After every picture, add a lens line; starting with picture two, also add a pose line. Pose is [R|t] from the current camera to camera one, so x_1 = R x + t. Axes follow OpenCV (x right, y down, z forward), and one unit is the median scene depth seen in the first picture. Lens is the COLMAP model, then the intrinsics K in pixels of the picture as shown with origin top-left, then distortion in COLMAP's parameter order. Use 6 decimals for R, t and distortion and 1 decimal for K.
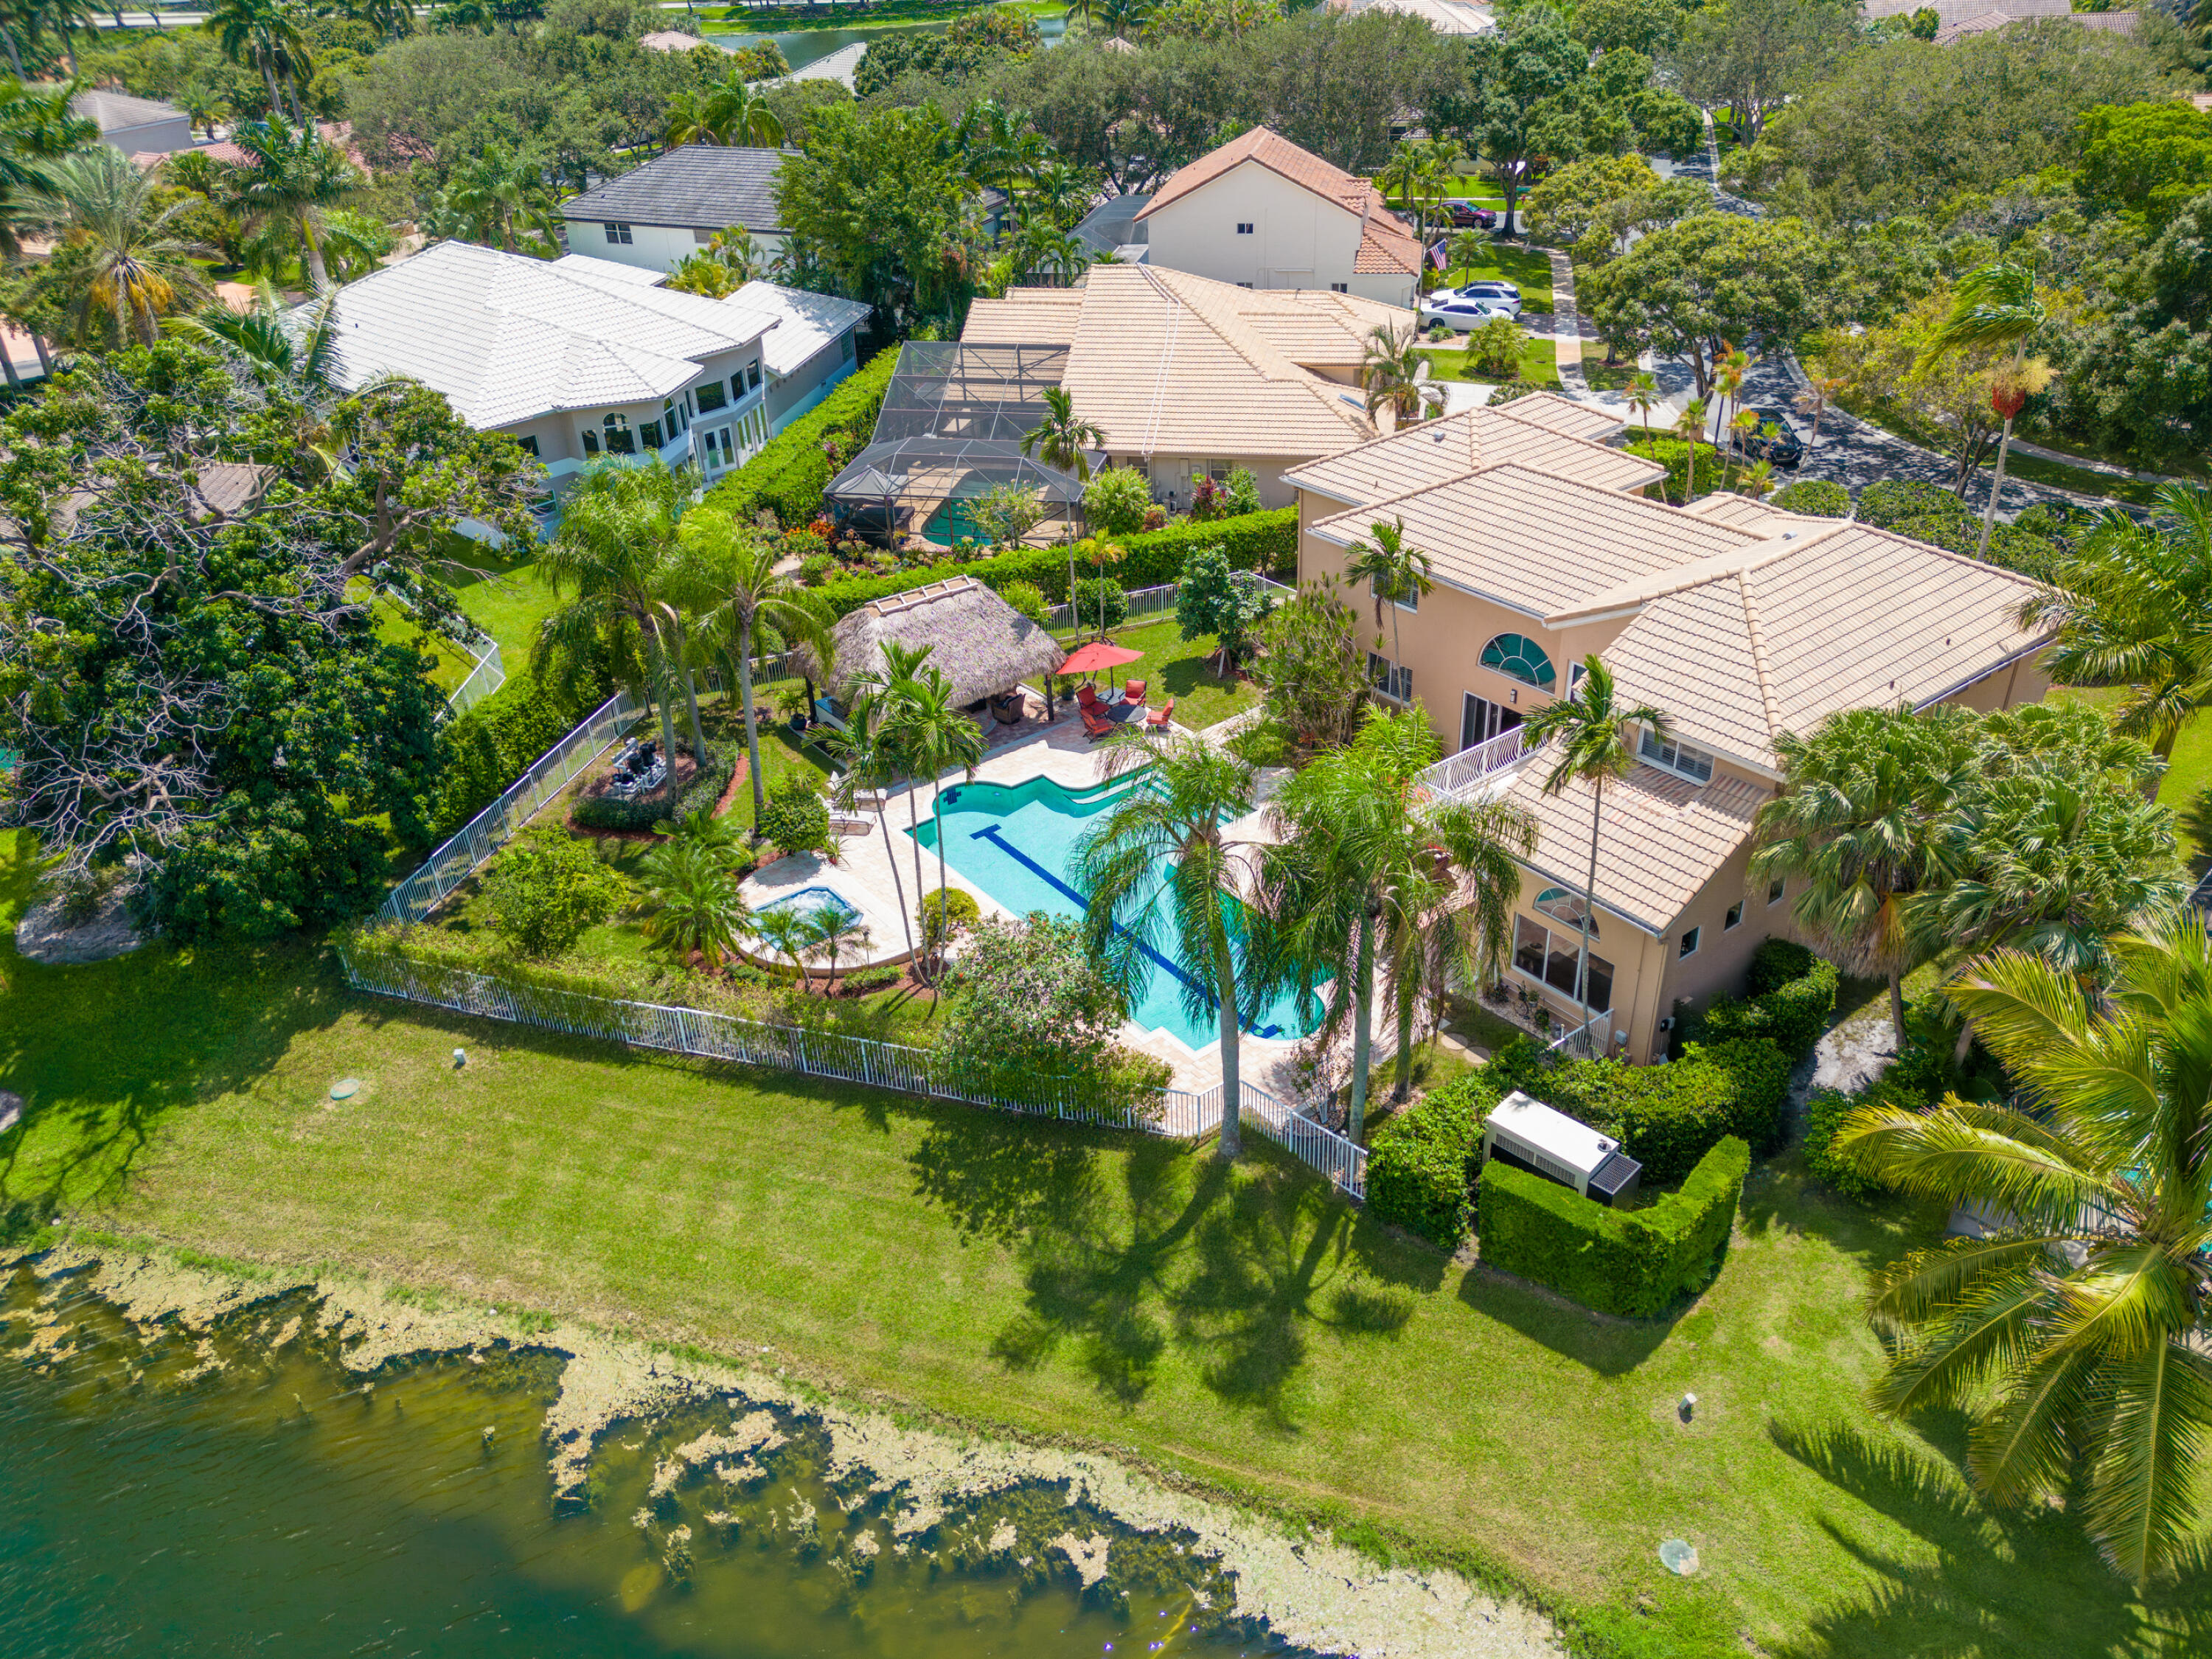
lens RADIAL K [[1555.6, 0, 1094.4], [0, 1555.6, 869.2], [0, 0, 1]] dist [0.046105, -0.019418]
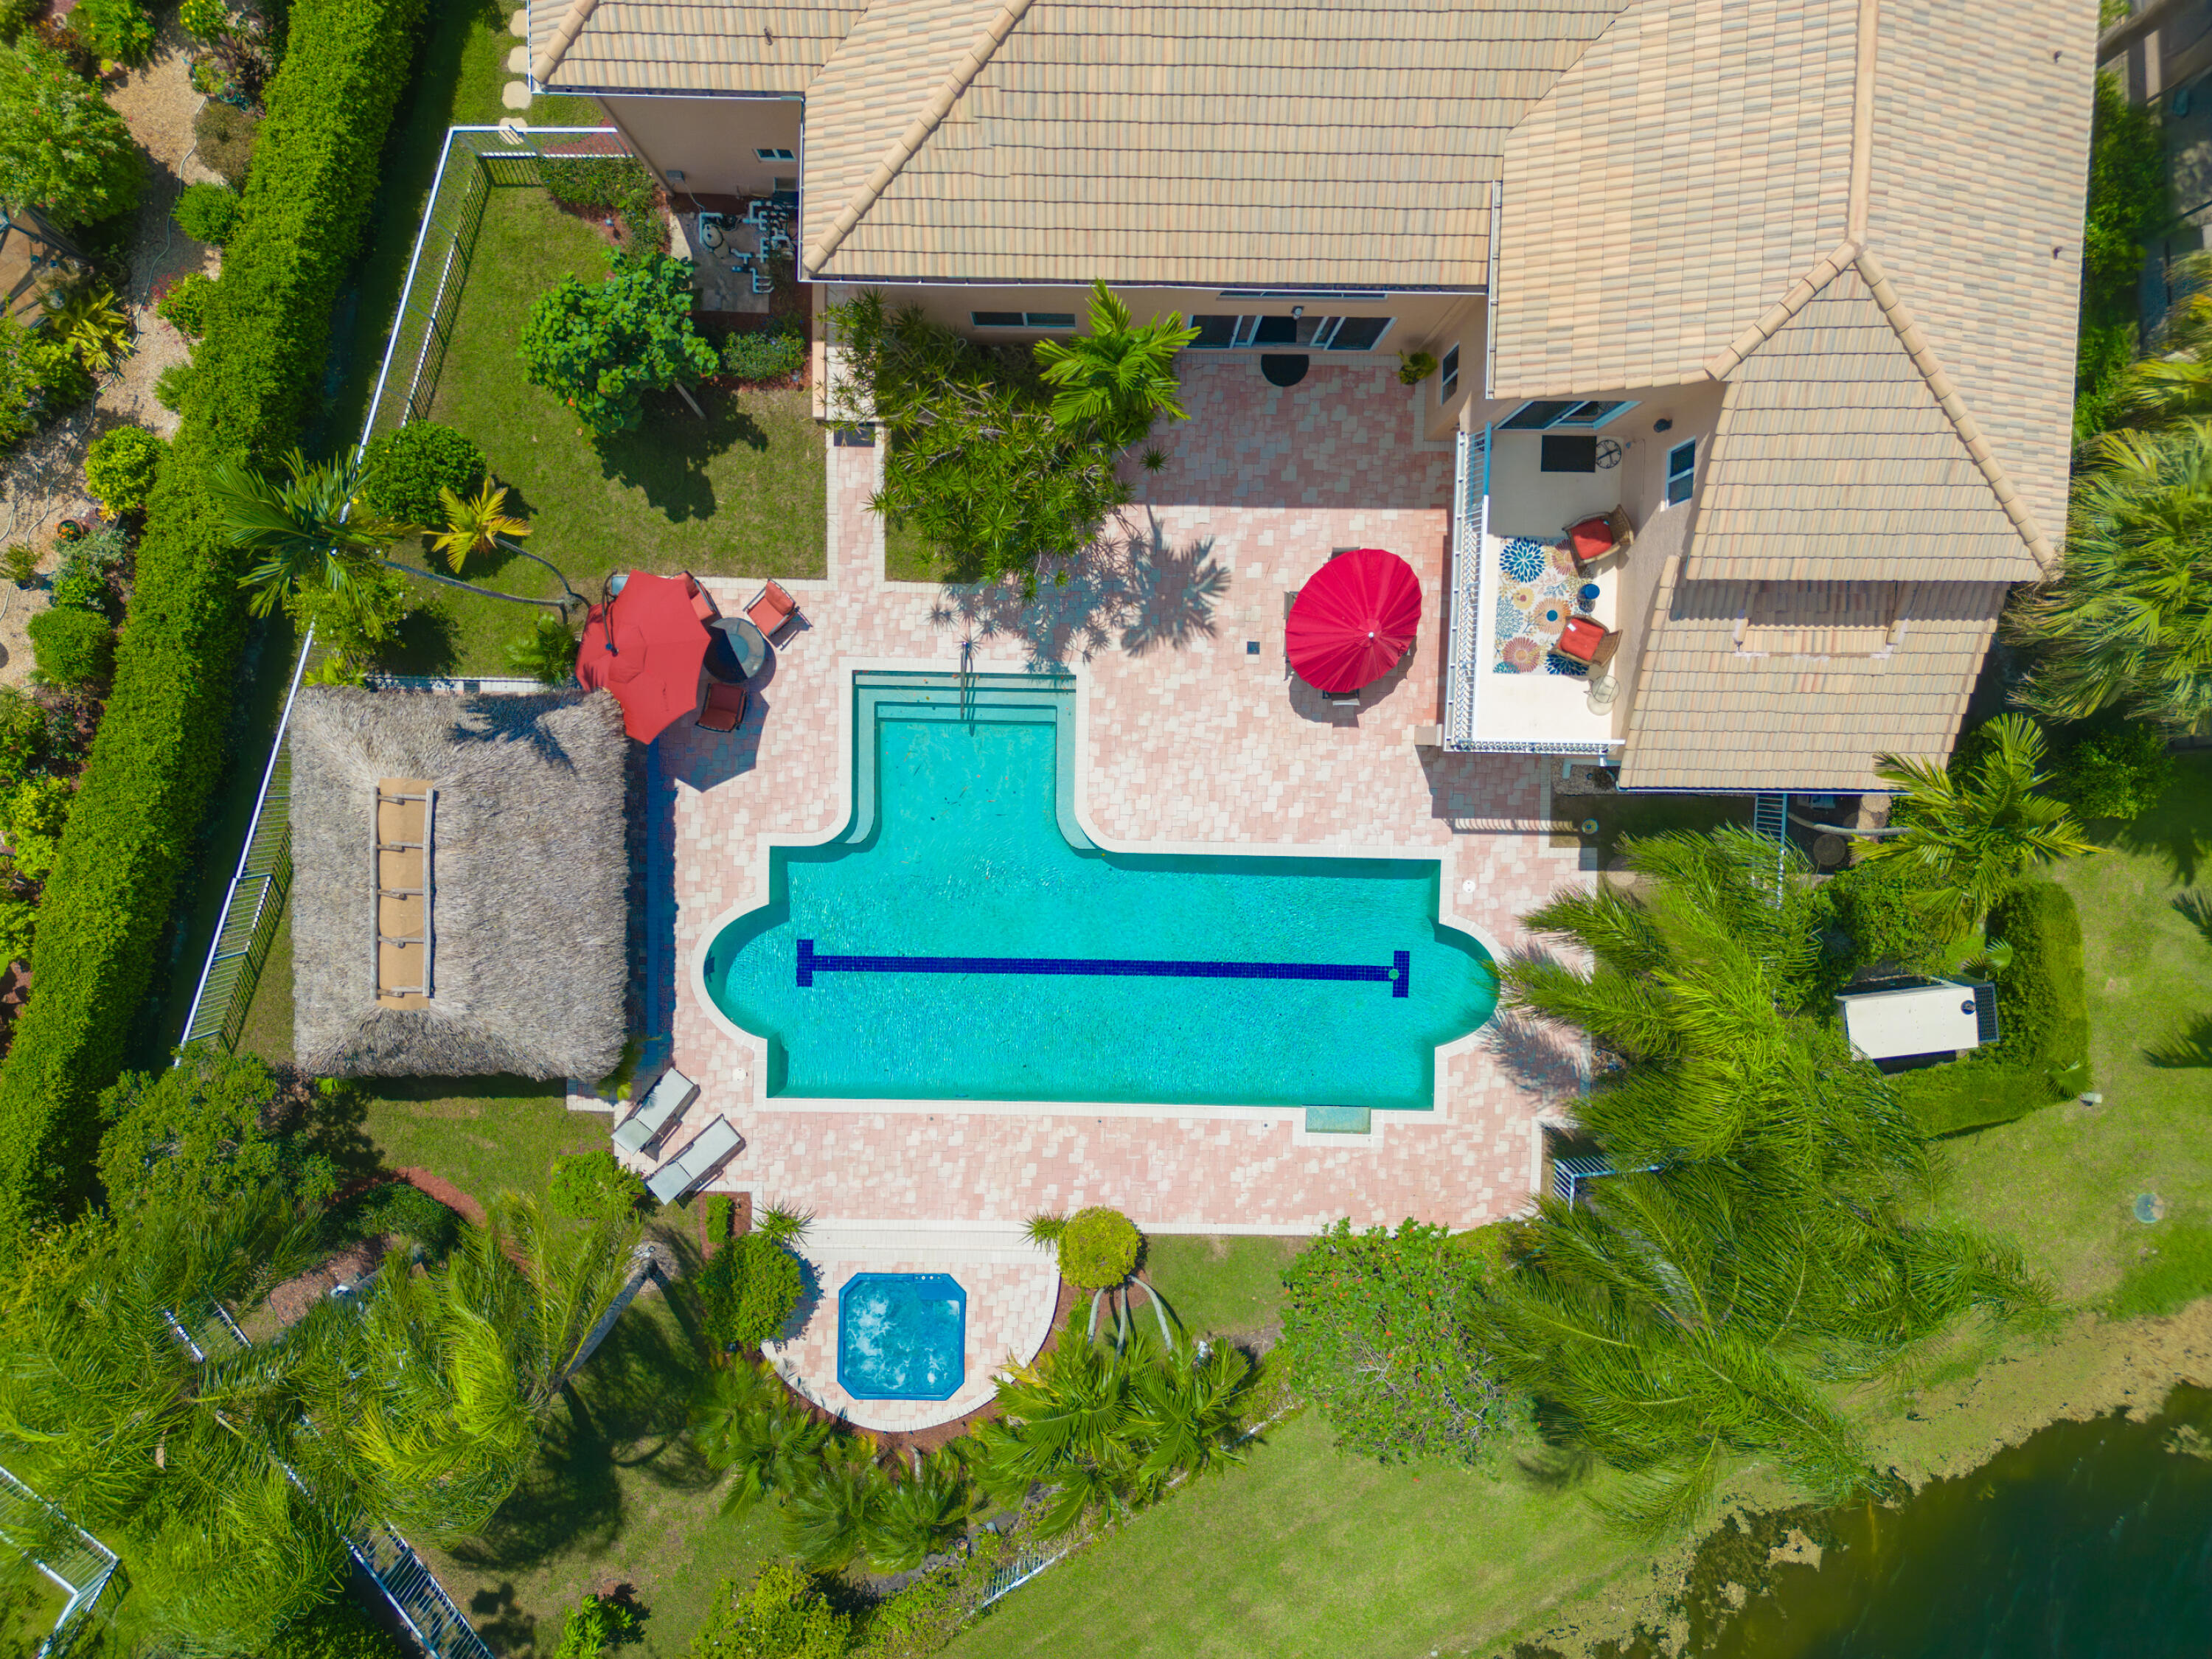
lens RADIAL K [[1555.6, 0, 1089.0], [0, 1555.6, 837.9], [0, 0, 1]] dist [0.046105, -0.019418]
pose [[0.619417, -0.784743, -0.022413, 0.060717], [0.411083, 0.299891, 0.860858, -0.524992], [-0.668830, -0.542443, 0.508352, 0.554393]]
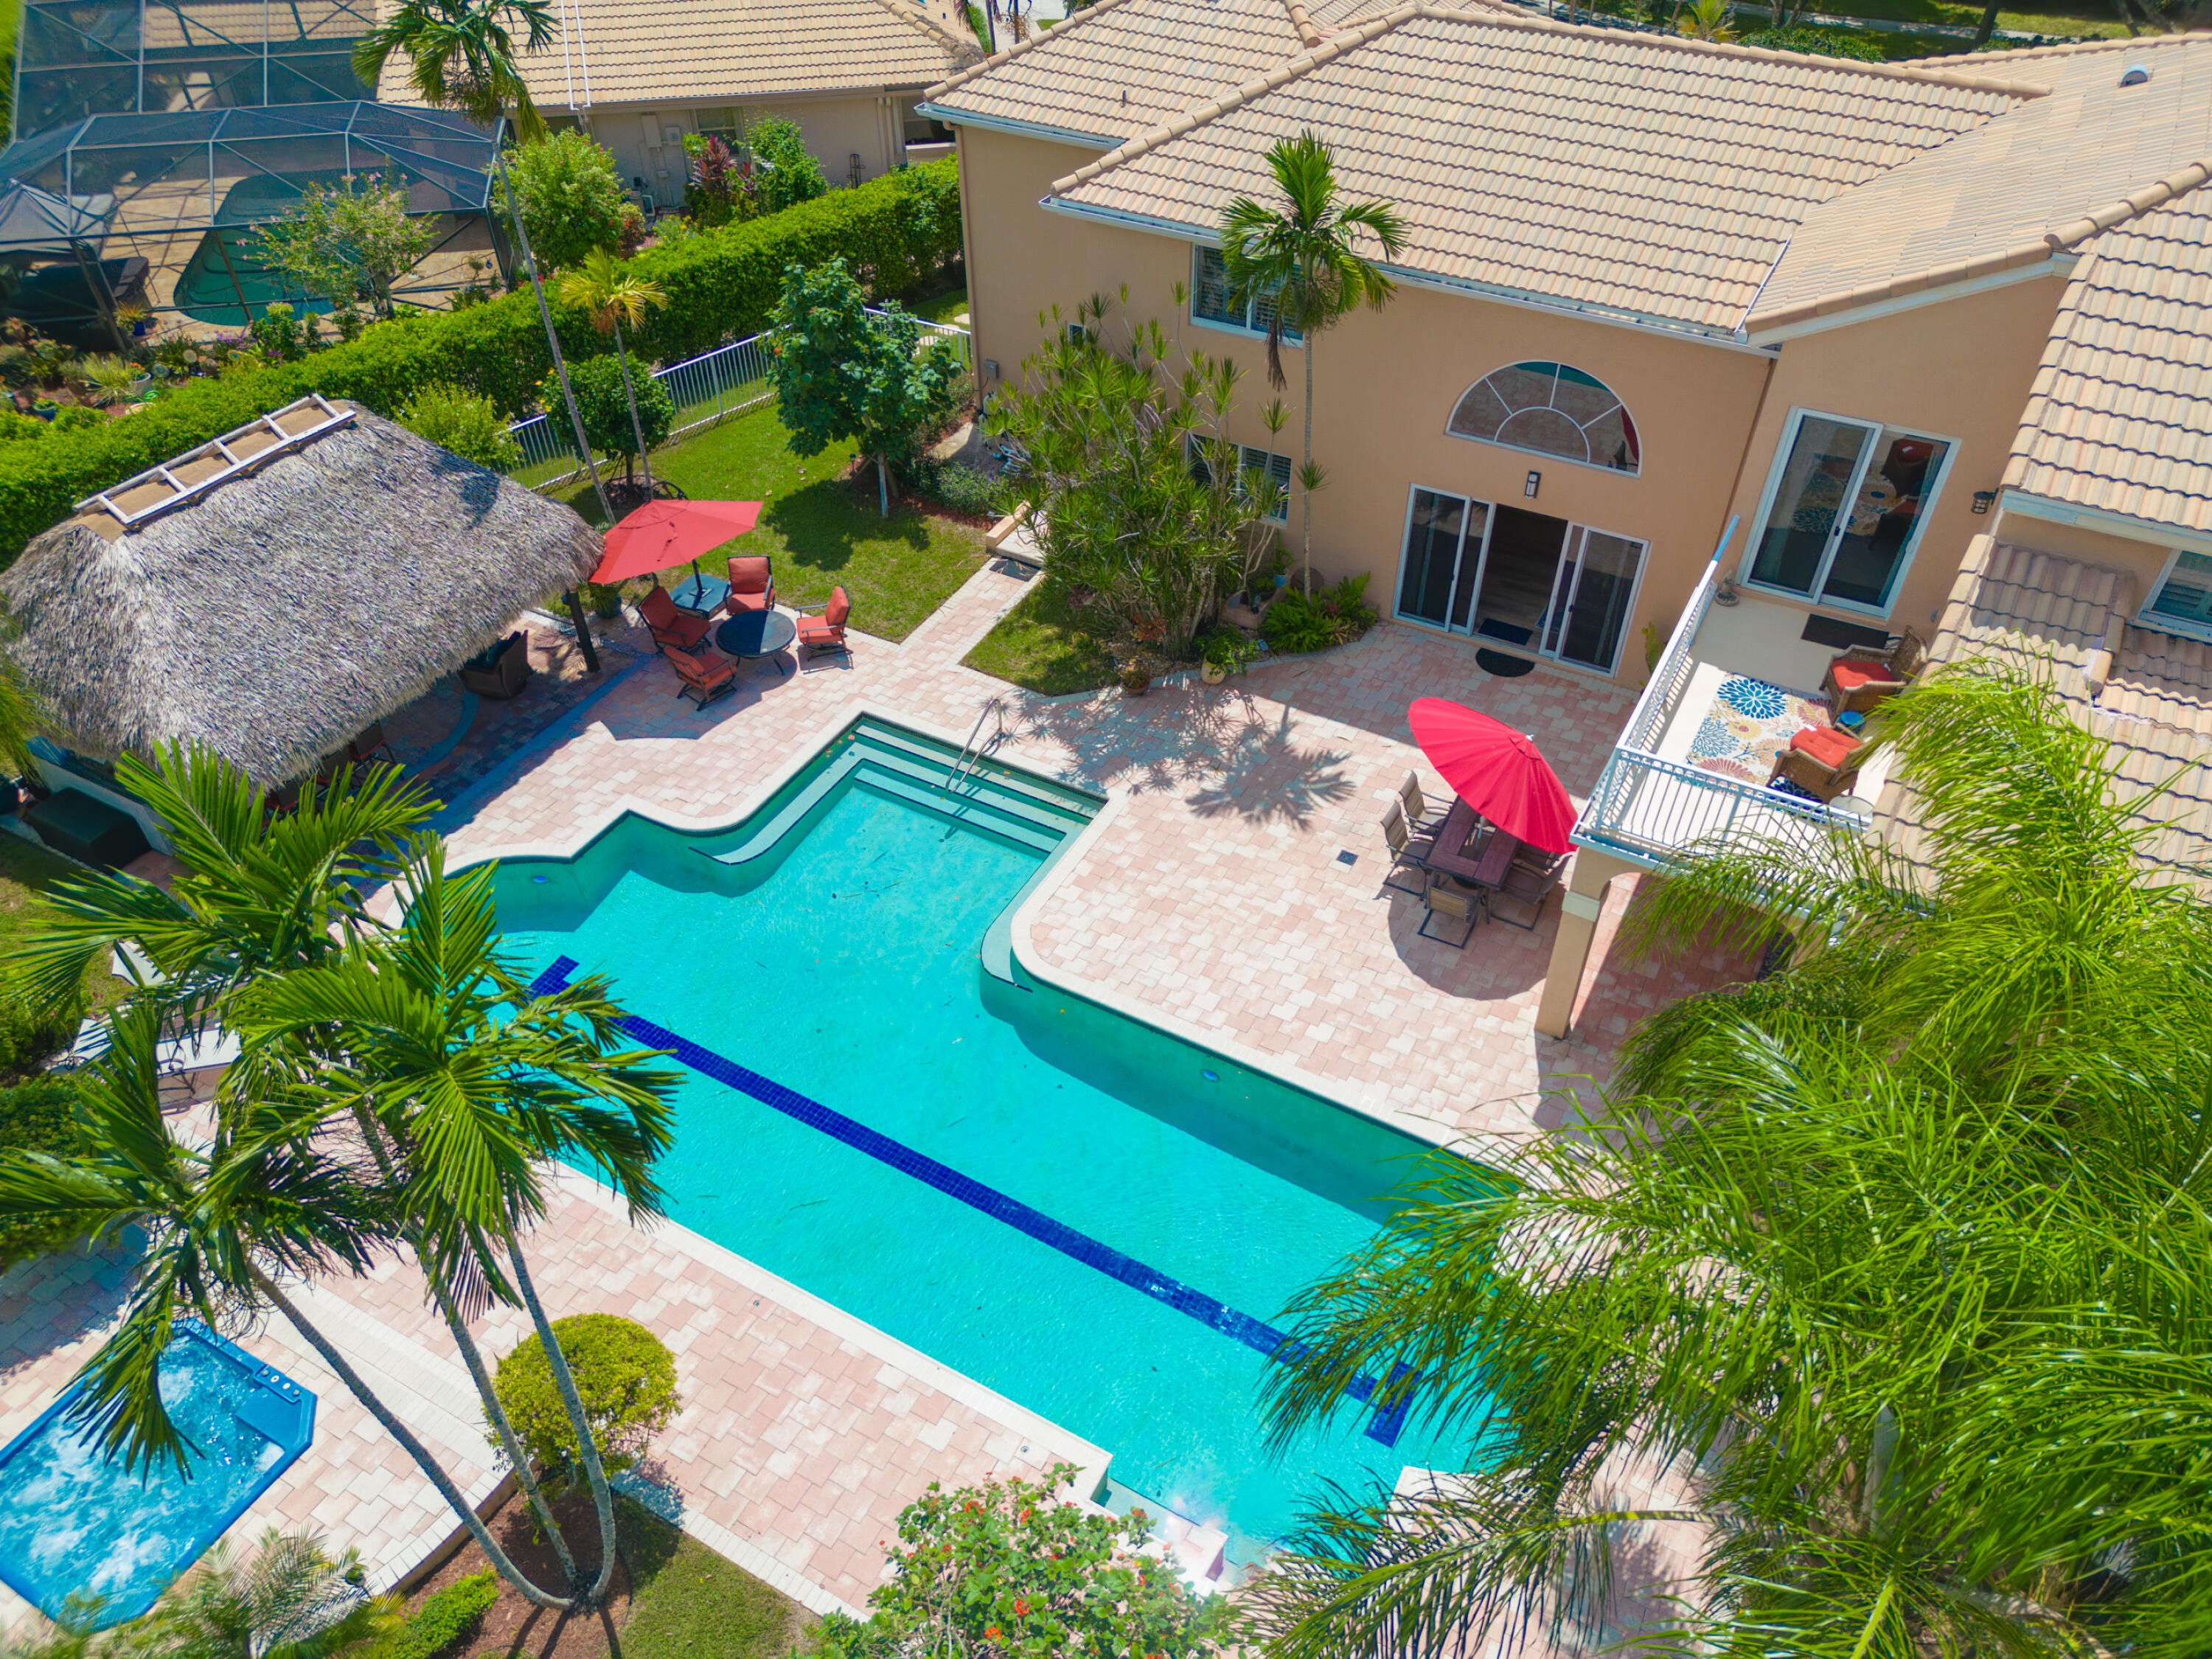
lens RADIAL K [[1555.6, 0, 1108.3], [0, 1555.6, 847.7], [0, 0, 1]] dist [0.046105, -0.019418]
pose [[0.914532, -0.246825, 0.320482, -0.051420], [0.192907, 0.962488, 0.190797, -0.105589], [-0.355554, -0.112667, 0.927840, 0.484310]]
